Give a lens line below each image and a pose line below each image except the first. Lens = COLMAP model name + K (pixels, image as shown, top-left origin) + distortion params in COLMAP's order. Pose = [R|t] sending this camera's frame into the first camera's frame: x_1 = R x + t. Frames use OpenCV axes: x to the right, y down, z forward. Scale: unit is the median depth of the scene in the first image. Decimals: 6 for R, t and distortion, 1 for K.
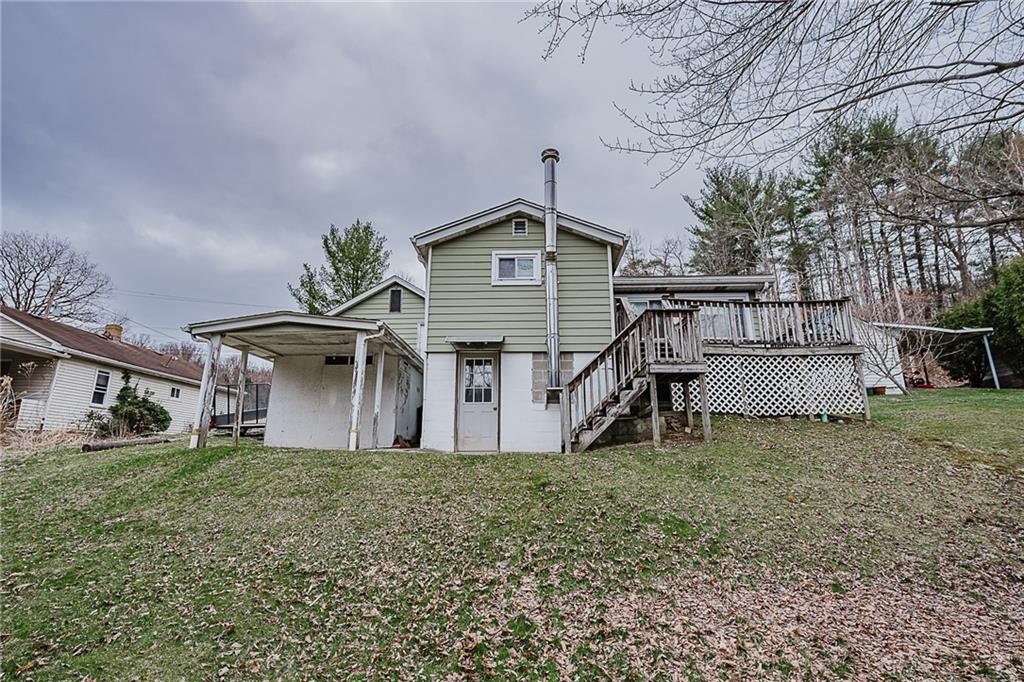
lens RADIAL K [[486.0, 0, 512.0], [0, 486.0, 341.0], [0, 0, 1]] dist [0.000053, 0.000010]
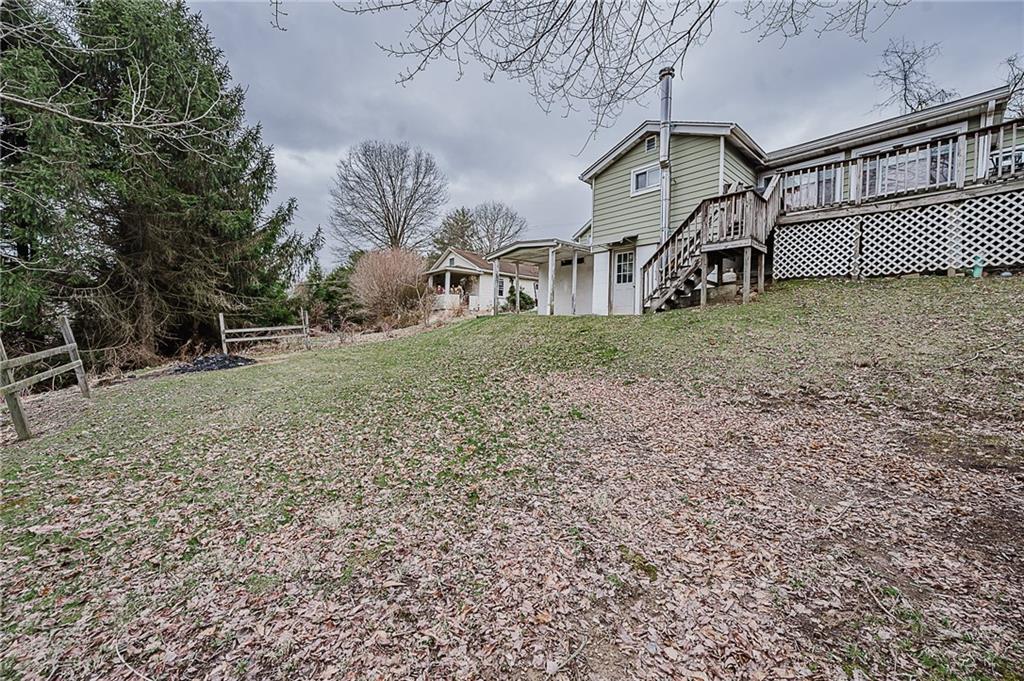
lens RADIAL K [[399.3, 0, 516.5], [0, 399.3, 342.2], [0, 0, 1]] dist [-0.001063, 0.000343]
pose [[0.692314, 0.032817, -0.720850, 0.574278], [0.160124, 0.967073, 0.197812, 0.007293], [0.703607, -0.252374, 0.664263, -0.083167]]
